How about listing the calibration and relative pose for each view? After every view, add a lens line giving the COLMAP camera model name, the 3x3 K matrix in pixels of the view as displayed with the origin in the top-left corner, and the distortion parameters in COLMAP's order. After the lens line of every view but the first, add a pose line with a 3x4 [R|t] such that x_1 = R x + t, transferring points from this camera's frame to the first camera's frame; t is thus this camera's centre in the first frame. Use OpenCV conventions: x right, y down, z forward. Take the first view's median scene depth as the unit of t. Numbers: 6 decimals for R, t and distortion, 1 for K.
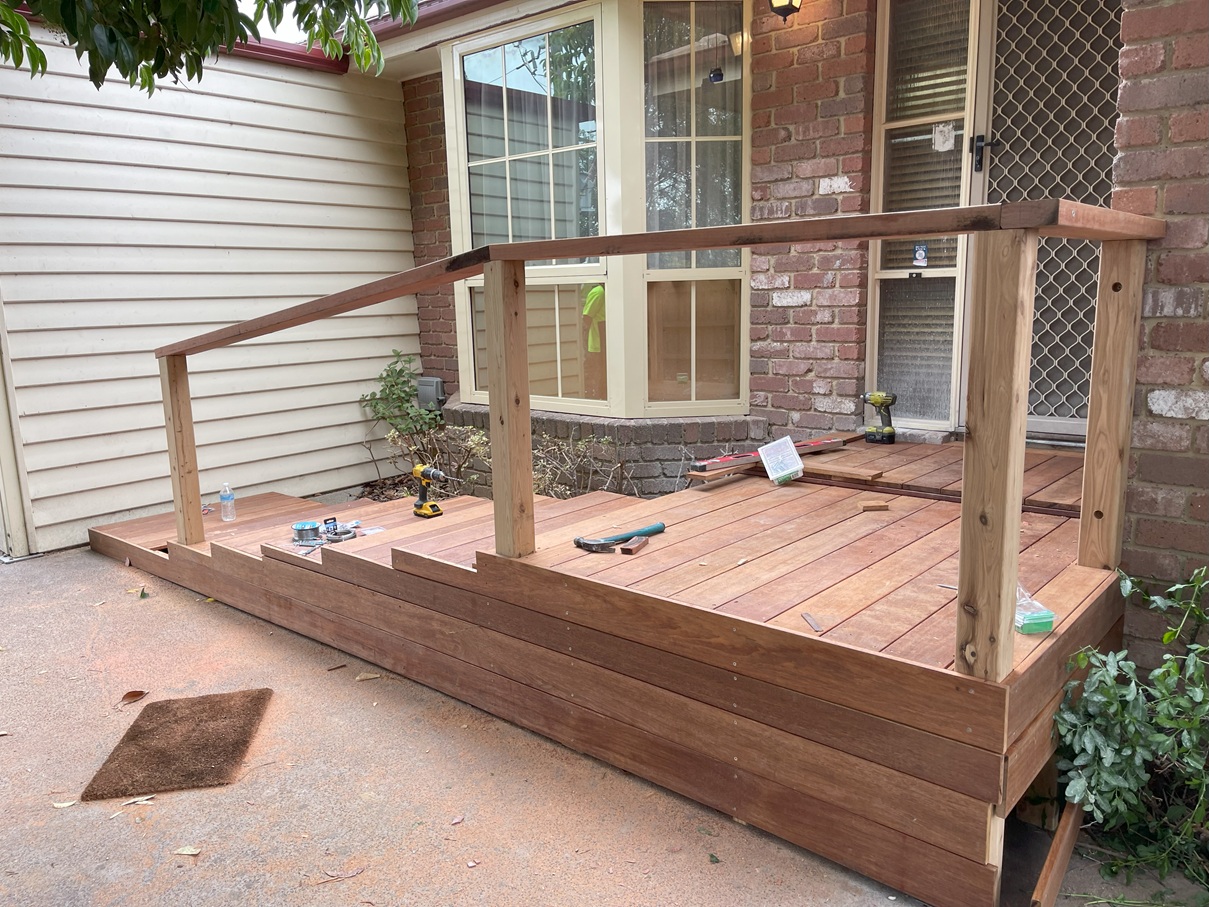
lens RADIAL K [[911.8, 0, 599.4], [0, 911.8, 456.4], [0, 0, 1]] dist [0.066654, -0.092446]
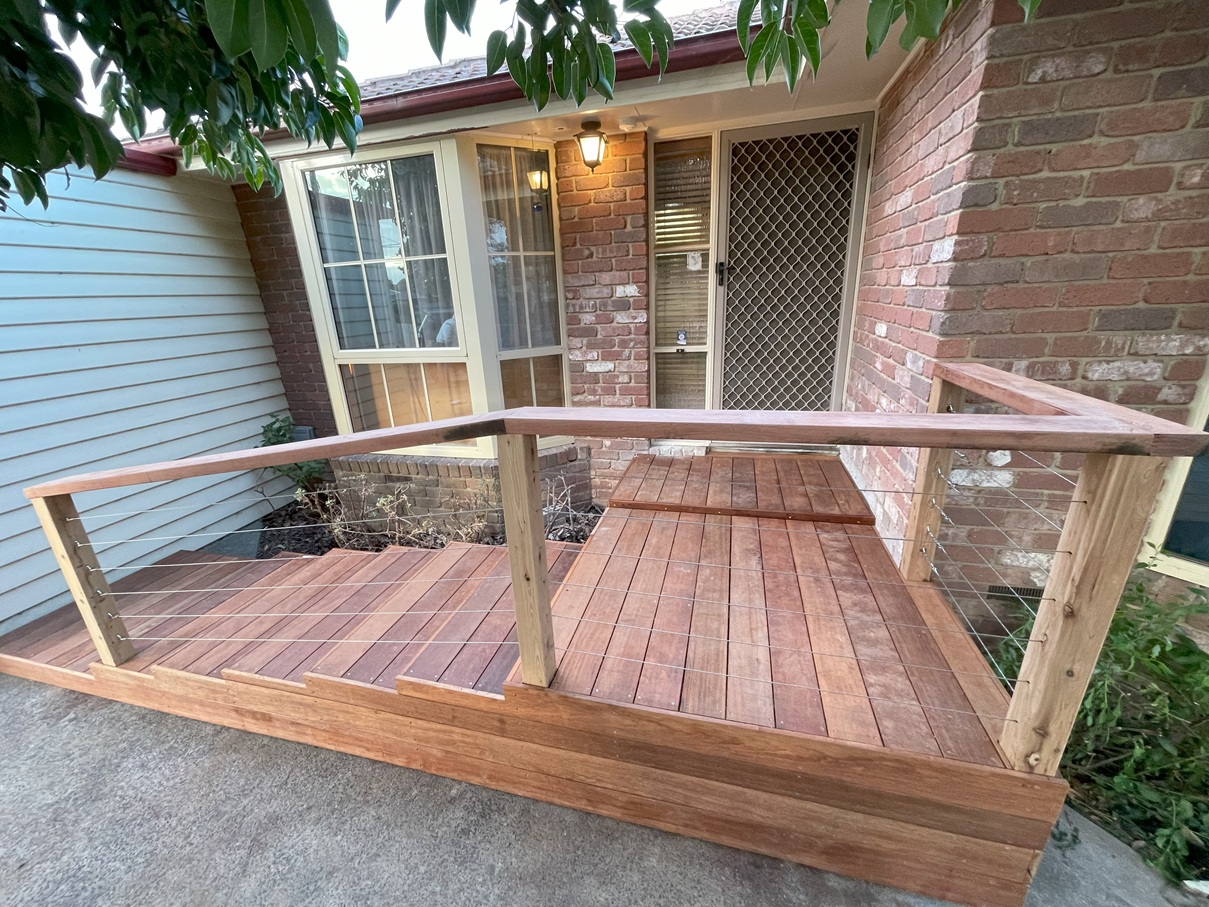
lens RADIAL K [[484.5, 0, 601.2], [0, 484.5, 458.1], [0, 0, 1]] dist [-0.006146, 0.001501]
pose [[0.895448, -0.158105, 0.416144, -0.149609], [0.103740, 0.983180, 0.150314, -0.154906], [-0.432910, -0.091427, 0.896789, 0.300772]]
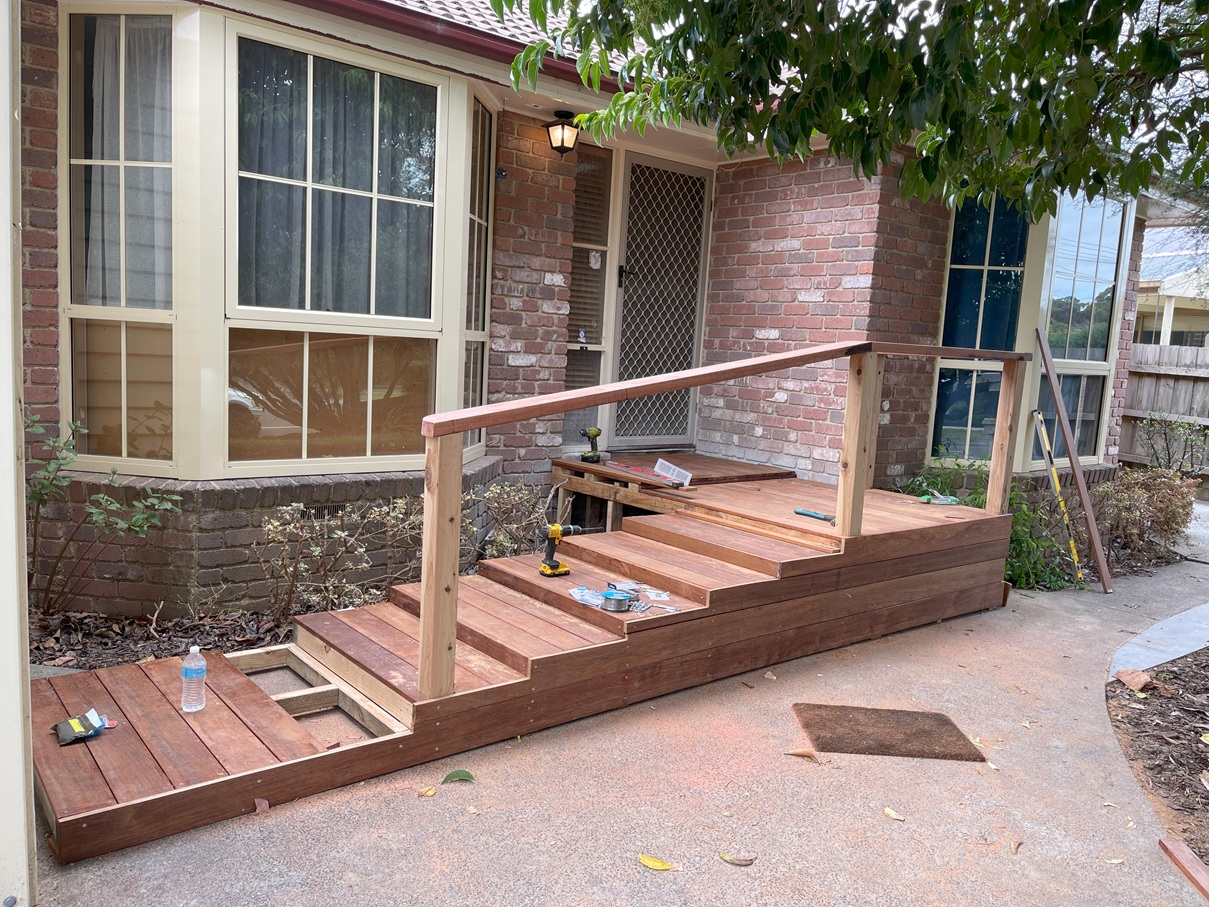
lens RADIAL K [[911.8, 0, 606.0], [0, 911.8, 459.0], [0, 0, 1]] dist [0.066654, -0.092446]
pose [[0.155718, -0.088836, 0.983799, -1.106350], [0.119591, 0.990317, 0.070495, -0.119746], [-0.980536, 0.106676, 0.164834, 0.740990]]
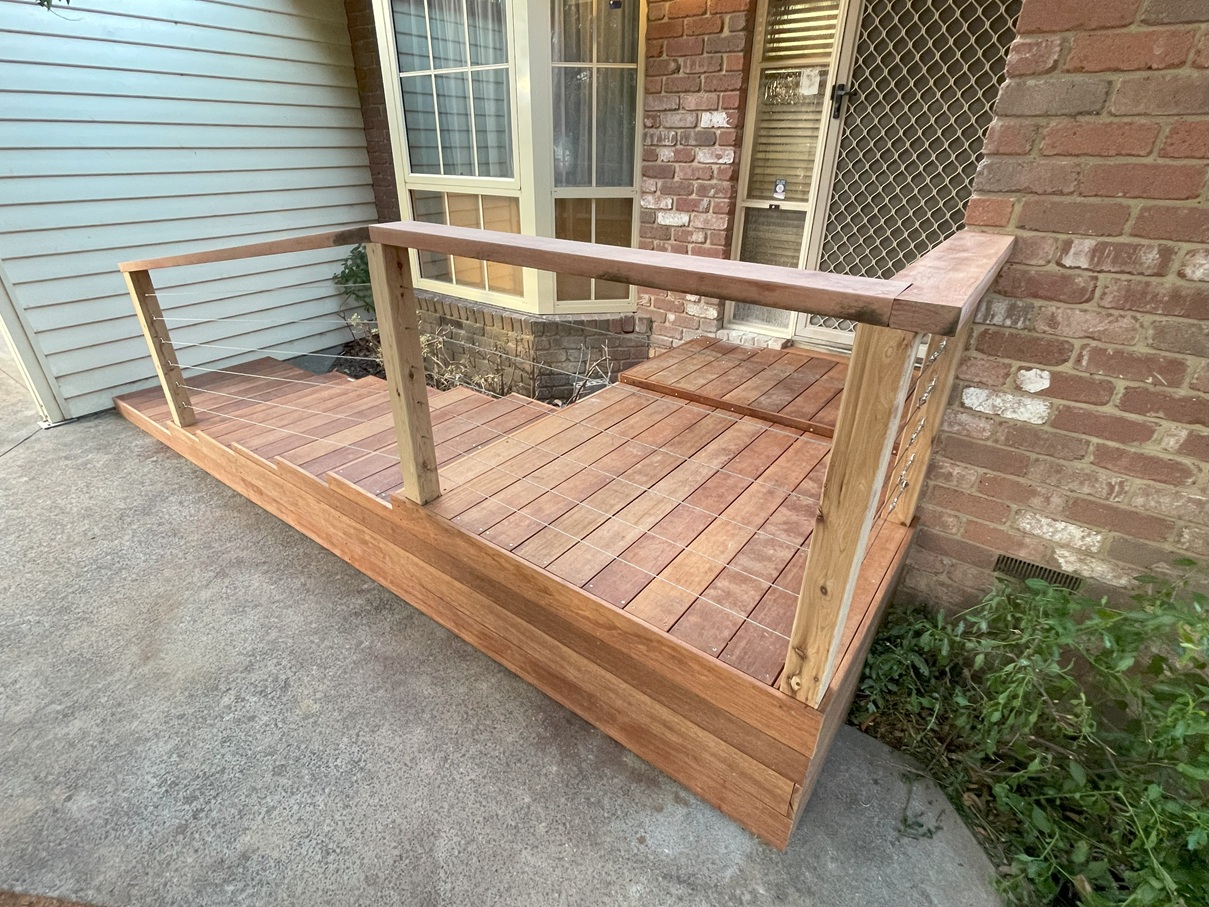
lens RADIAL K [[598.0, 0, 597.5], [0, 598.0, 456.3], [0, 0, 1]] dist [-0.012262, 0.005164]
pose [[0.996456, -0.008645, 0.083670, 0.043868], [-0.016847, 0.954038, 0.299211, -0.114885], [-0.082411, -0.299561, 0.950511, 0.175232]]
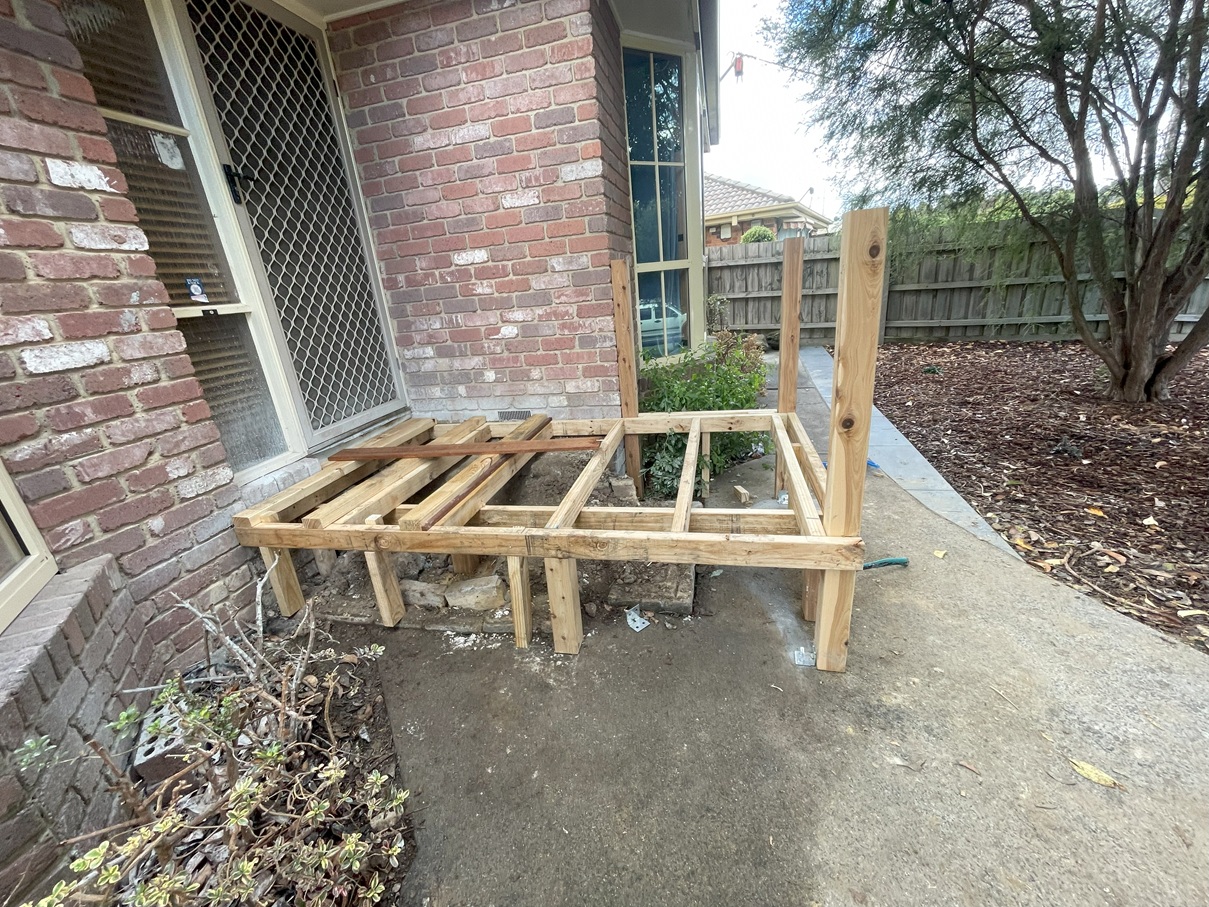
lens RADIAL K [[484.5, 0, 598.0], [0, 484.5, 457.1], [0, 0, 1]] dist [-0.006146, 0.001501]
pose [[-0.471182, -0.231488, 0.851117, -0.264586], [0.263059, 0.884152, 0.386103, -0.154363], [-0.841895, 0.405819, -0.355702, 0.904524]]
